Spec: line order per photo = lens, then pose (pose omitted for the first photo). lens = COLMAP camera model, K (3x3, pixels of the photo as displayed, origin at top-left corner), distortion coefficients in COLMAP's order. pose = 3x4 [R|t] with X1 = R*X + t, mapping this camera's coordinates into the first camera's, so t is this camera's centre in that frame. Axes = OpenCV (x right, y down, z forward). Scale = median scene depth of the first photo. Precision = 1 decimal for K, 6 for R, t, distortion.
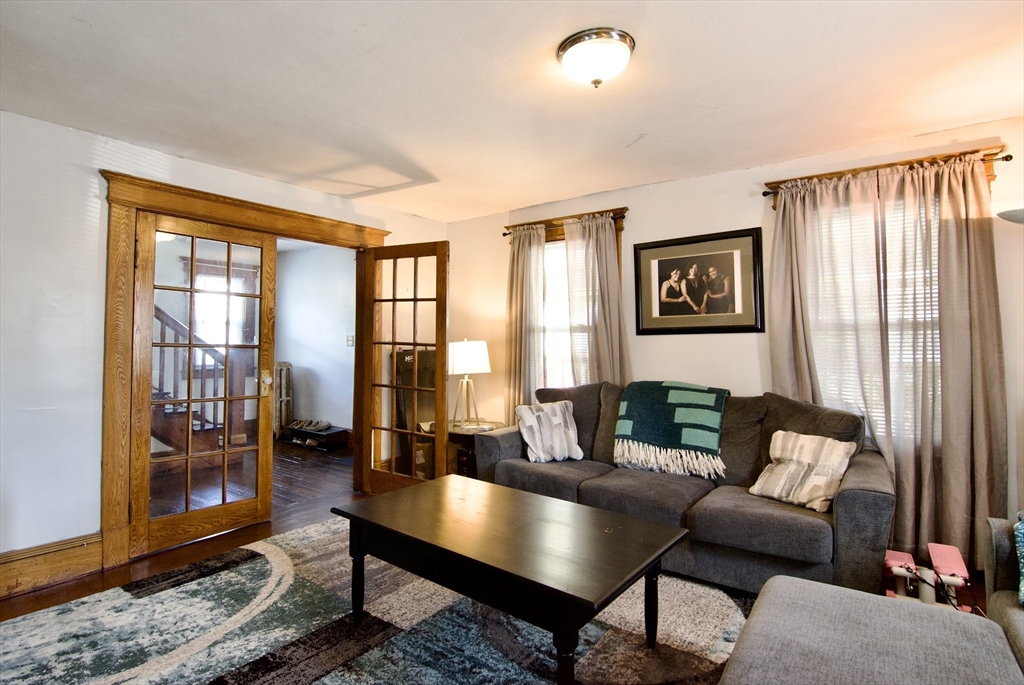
lens RADIAL K [[523.3, 0, 492.0], [0, 523.3, 325.5], [0, 0, 1]] dist [-0.021726, 0.000537]
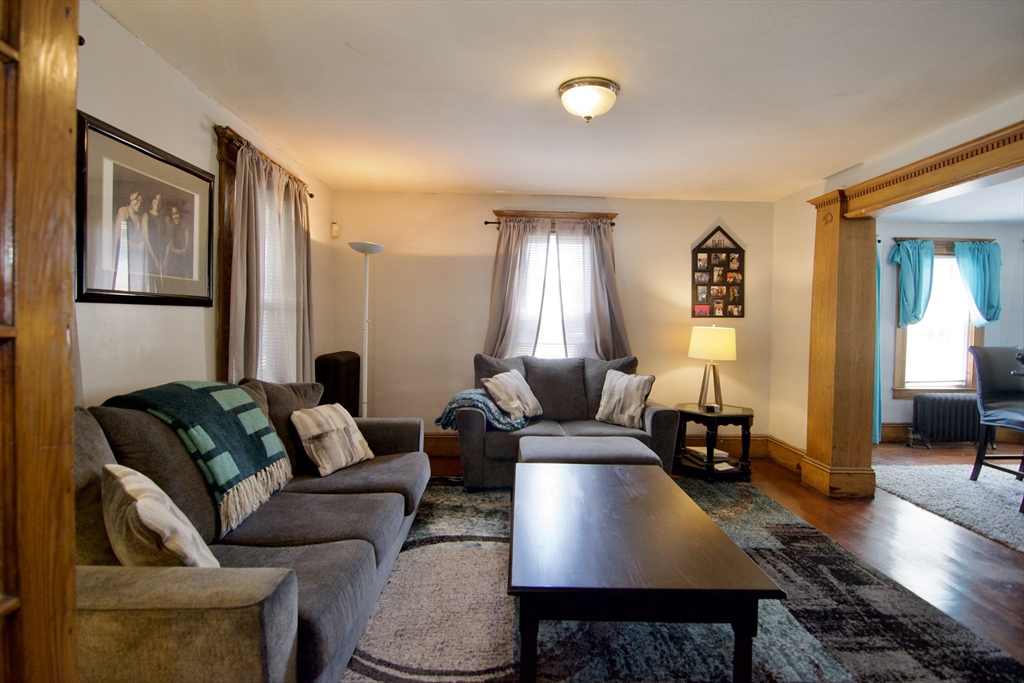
lens RADIAL K [[523.6, 0, 507.9], [0, 523.6, 339.6], [0, 0, 1]] dist [-0.000573, -0.014220]
pose [[-0.642360, -0.027188, 0.765920, -0.354670], [-0.038416, 0.999257, 0.003252, 0.037979], [-0.765439, -0.027335, -0.642927, 1.043934]]
